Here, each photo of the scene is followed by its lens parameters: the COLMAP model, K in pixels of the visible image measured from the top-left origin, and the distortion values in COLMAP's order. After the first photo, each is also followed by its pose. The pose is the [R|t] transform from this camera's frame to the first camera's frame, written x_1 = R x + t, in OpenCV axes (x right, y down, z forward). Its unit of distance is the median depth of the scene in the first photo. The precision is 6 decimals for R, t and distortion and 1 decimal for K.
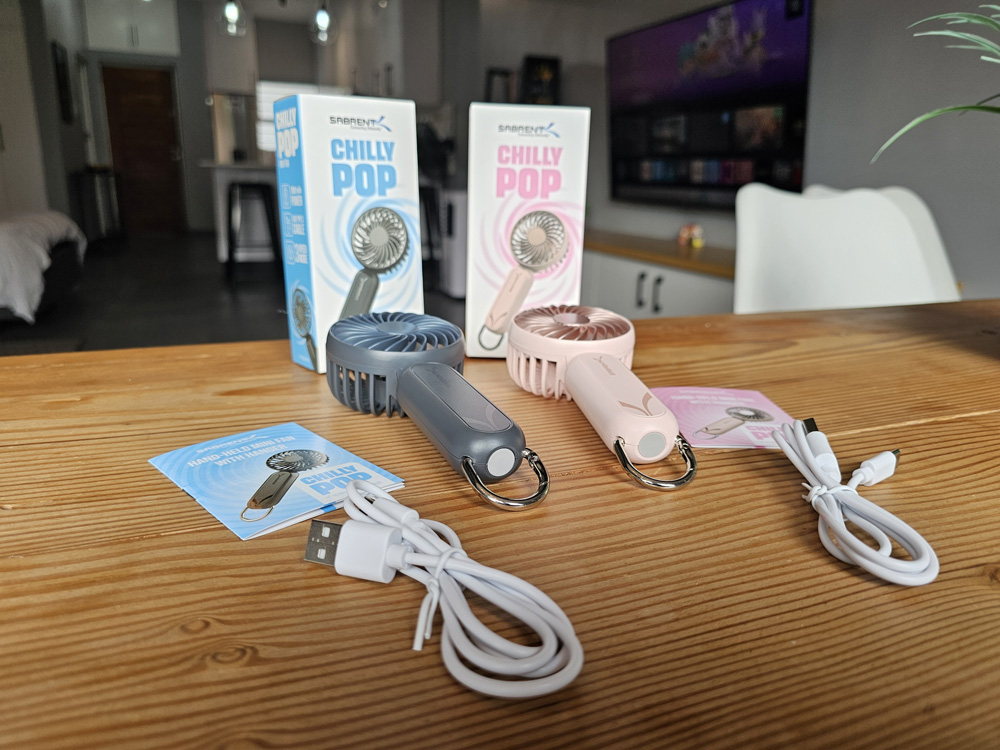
lens RADIAL K [[683.5, 0, 508.8], [0, 683.5, 376.0], [0, 0, 1]] dist [-0.008131, -0.002988]
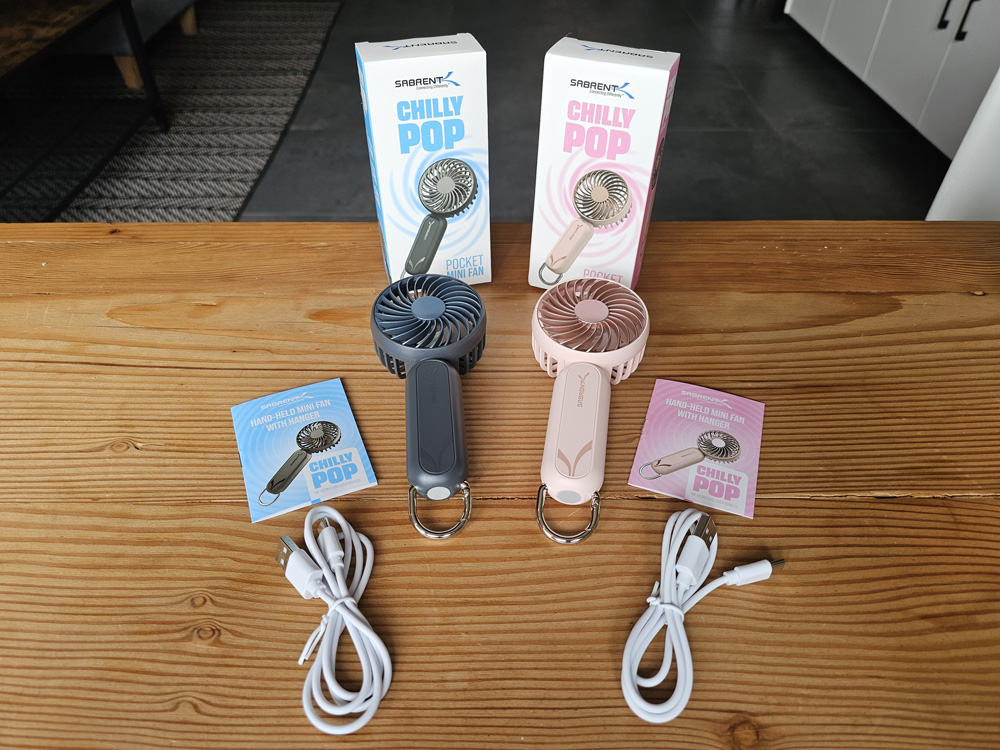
lens RADIAL K [[667.4, 0, 500.0], [0, 667.4, 375.0], [0, 0, 1]] dist [0.006326, 0.001622]
pose [[0.934186, 0.228040, -0.274398, 0.251882], [-0.091638, 0.896639, 0.433174, -0.407258], [0.344817, -0.379520, 0.858525, 0.009664]]
